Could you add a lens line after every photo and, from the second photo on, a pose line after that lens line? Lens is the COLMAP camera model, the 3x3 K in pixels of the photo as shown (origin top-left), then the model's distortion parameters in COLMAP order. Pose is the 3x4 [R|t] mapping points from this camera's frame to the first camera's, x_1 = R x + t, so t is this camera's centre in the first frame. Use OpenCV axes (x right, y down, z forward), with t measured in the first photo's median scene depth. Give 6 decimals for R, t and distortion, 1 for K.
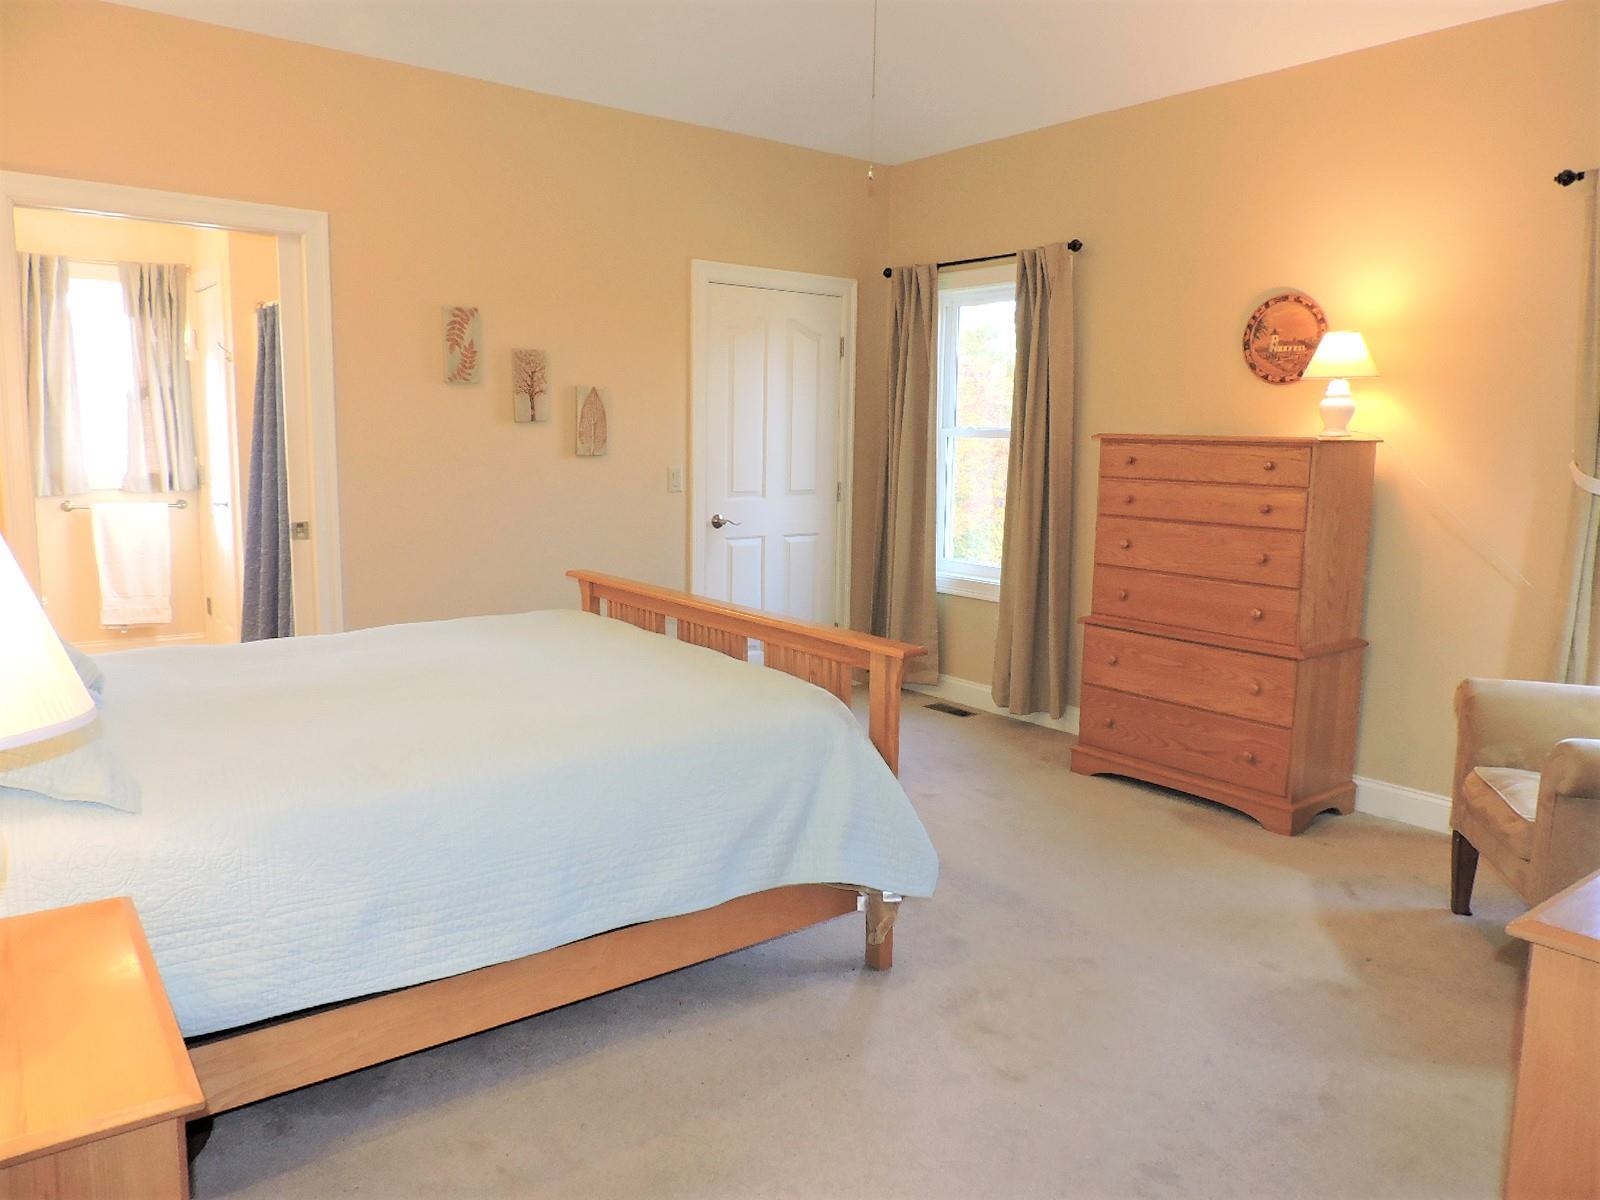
lens RADIAL K [[1128.0, 0, 761.0], [0, 1128.0, 600.2], [0, 0, 1]] dist [0.000050, 0.002995]
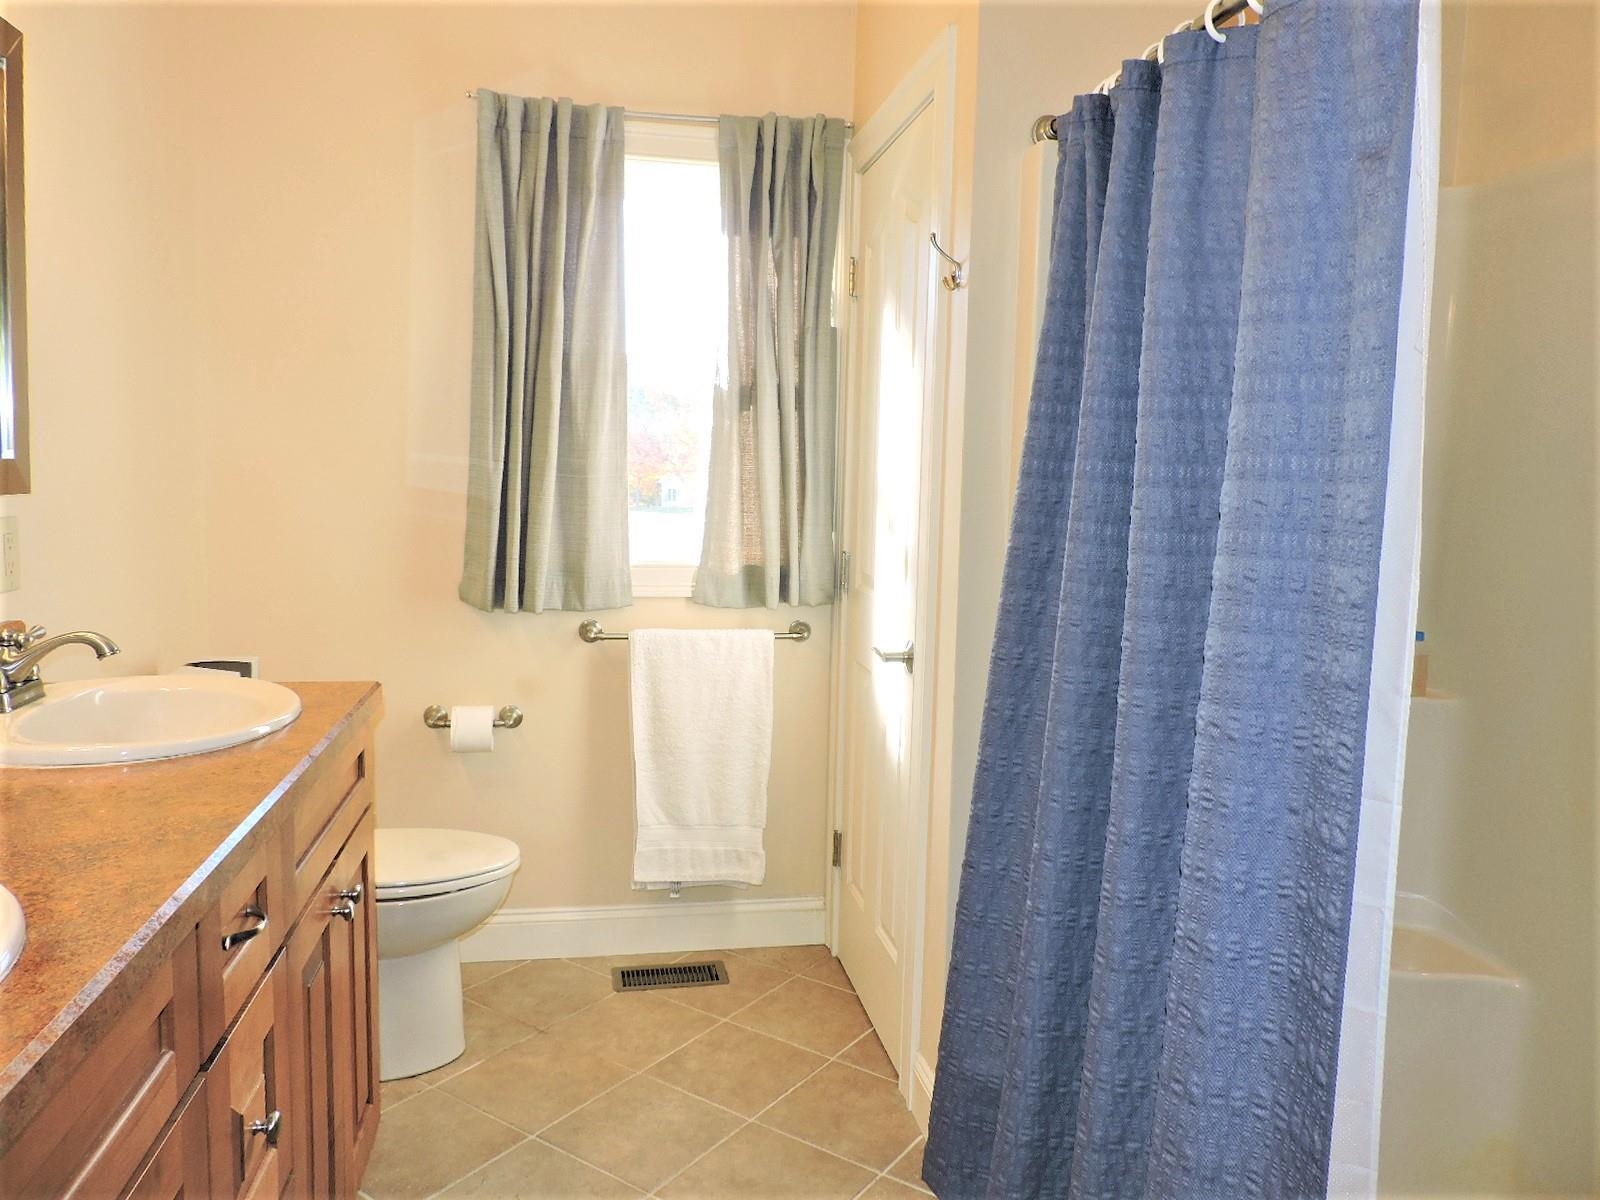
lens RADIAL K [[1128.0, 0, 761.0], [0, 1128.0, 600.2], [0, 0, 1]] dist [0.000050, 0.002995]
pose [[0.883537, 0.051605, -0.465509, -0.318918], [-0.070432, 0.997248, -0.023129, -0.088374], [0.463035, 0.053223, 0.884741, 0.592591]]
